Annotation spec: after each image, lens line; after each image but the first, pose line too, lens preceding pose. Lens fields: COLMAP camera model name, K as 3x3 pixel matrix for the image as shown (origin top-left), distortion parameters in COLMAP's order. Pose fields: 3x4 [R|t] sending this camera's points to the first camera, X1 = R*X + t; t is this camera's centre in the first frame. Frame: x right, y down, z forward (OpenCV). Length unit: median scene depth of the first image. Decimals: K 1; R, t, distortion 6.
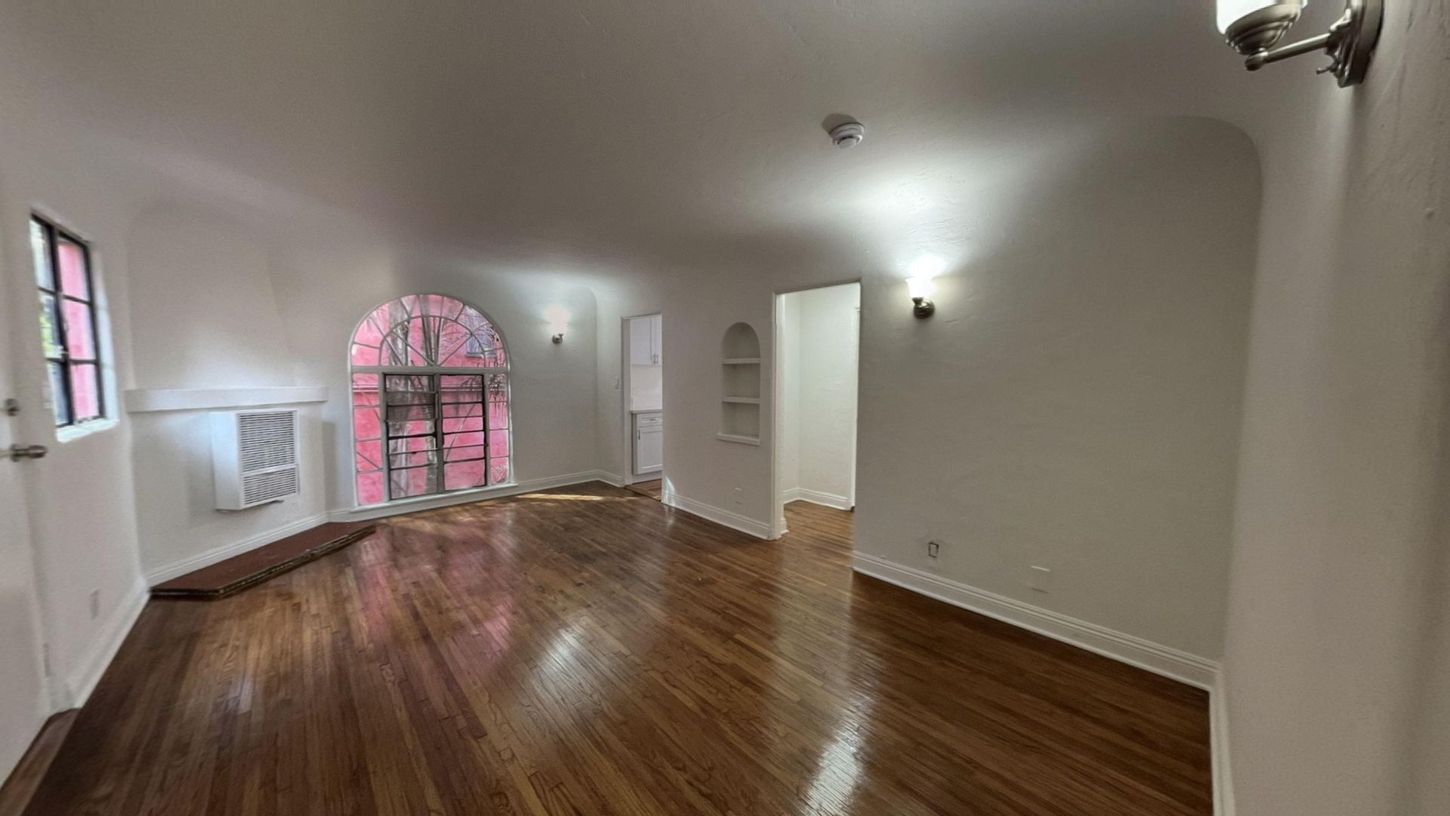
lens RADIAL K [[510.5, 0, 726.0], [0, 510.5, 416.0], [0, 0, 1]] dist [-0.020723, -0.000014]
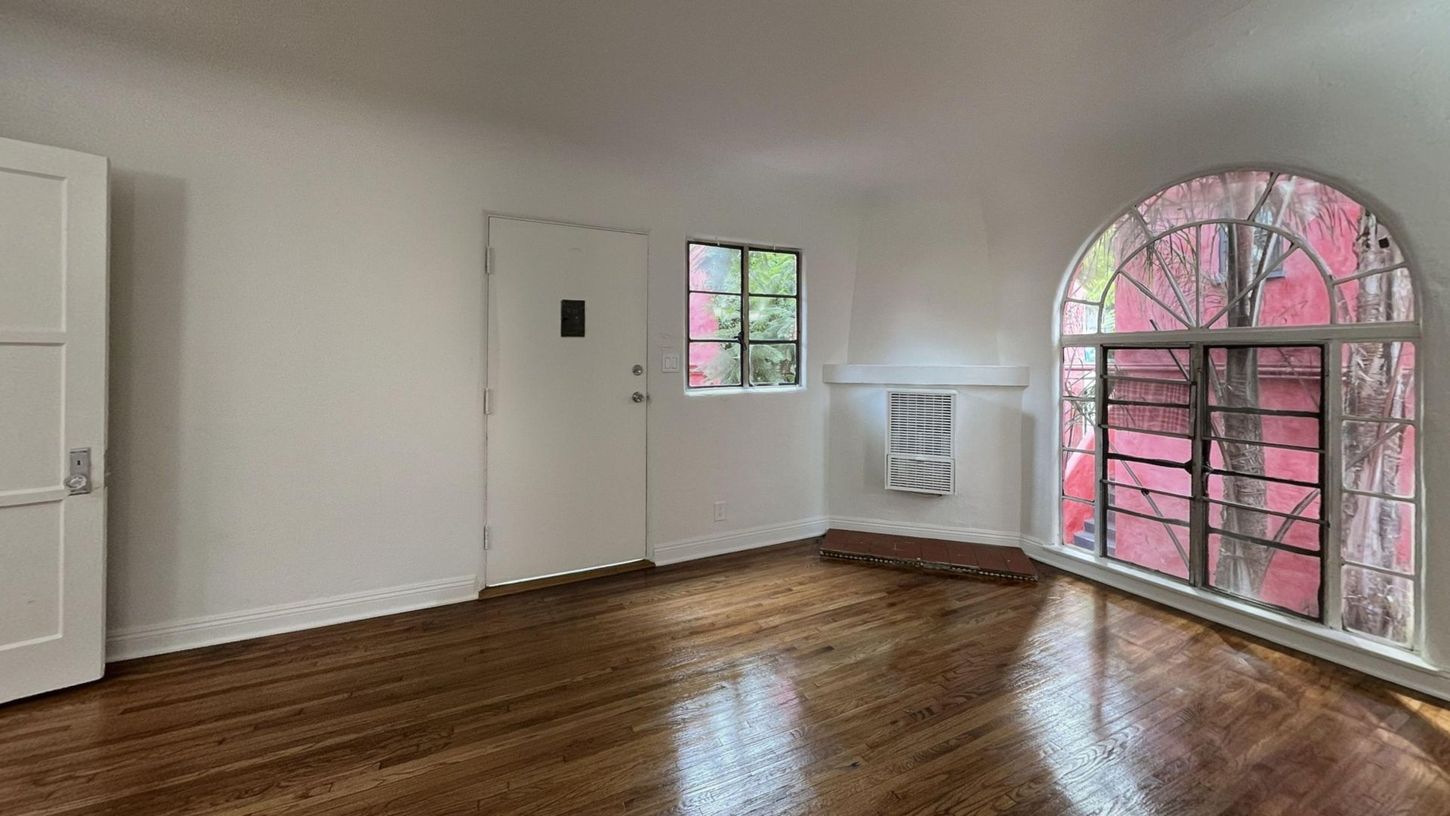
lens RADIAL K [[510.5, 0, 726.0], [0, 510.5, 416.0], [0, 0, 1]] dist [-0.020723, -0.000014]
pose [[-0.344085, 0.102512, -0.933326, 0.038831], [-0.071506, 0.988274, 0.134909, -0.051378], [0.936212, 0.113158, -0.332720, 0.796753]]
